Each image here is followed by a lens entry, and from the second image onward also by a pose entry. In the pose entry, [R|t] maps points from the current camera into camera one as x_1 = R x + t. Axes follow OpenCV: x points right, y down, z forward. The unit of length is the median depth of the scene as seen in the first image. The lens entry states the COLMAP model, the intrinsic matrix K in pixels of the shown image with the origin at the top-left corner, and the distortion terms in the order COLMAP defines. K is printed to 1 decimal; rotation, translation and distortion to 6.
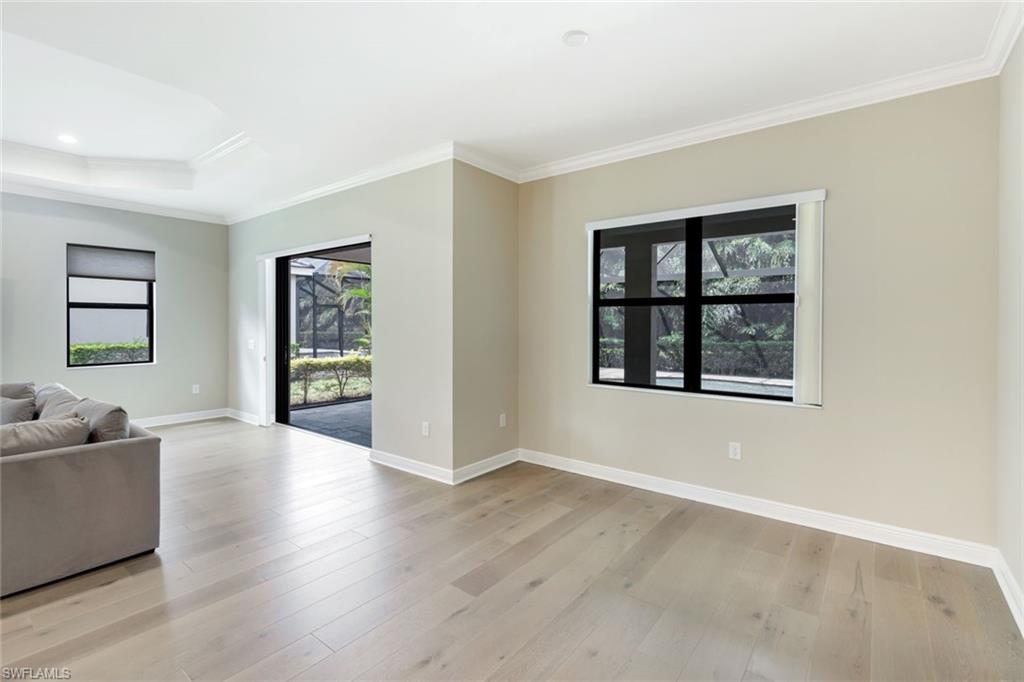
lens RADIAL K [[480.5, 0, 511.0], [0, 480.5, 319.3], [0, 0, 1]] dist [-0.003530, 0.001010]
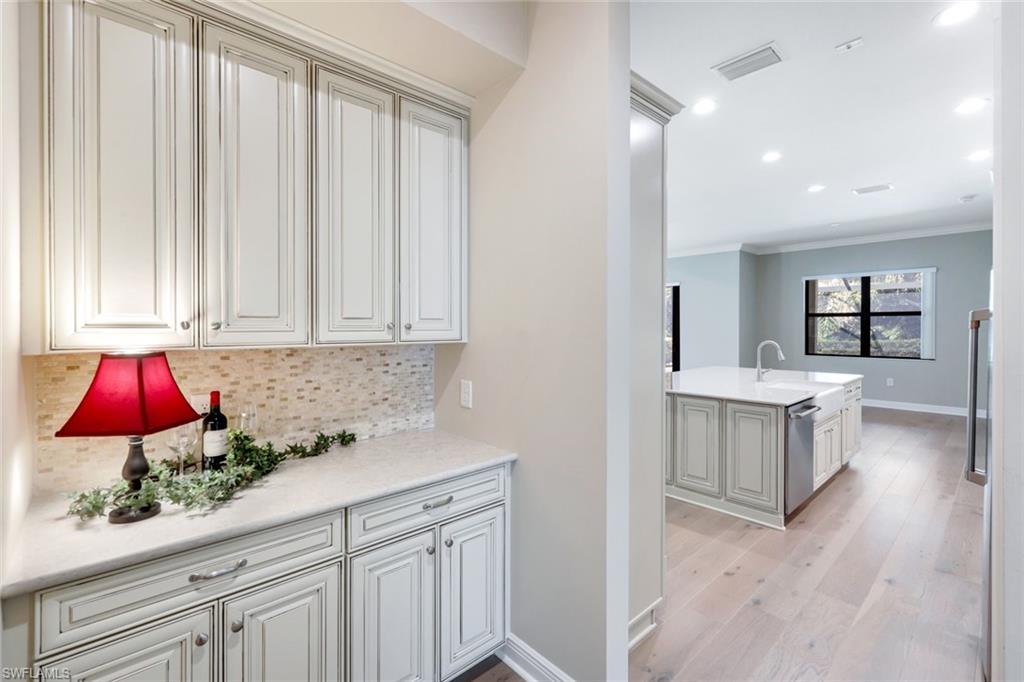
lens RADIAL K [[449.8, 0, 511.0], [0, 449.8, 326.8], [0, 0, 1]] dist [-0.000921, -0.000296]
pose [[0.984291, -0.005384, -0.176473, -0.703036], [0.005960, 0.999979, 0.002729, 0.001556], [0.176455, -0.003738, 0.984302, -1.069136]]
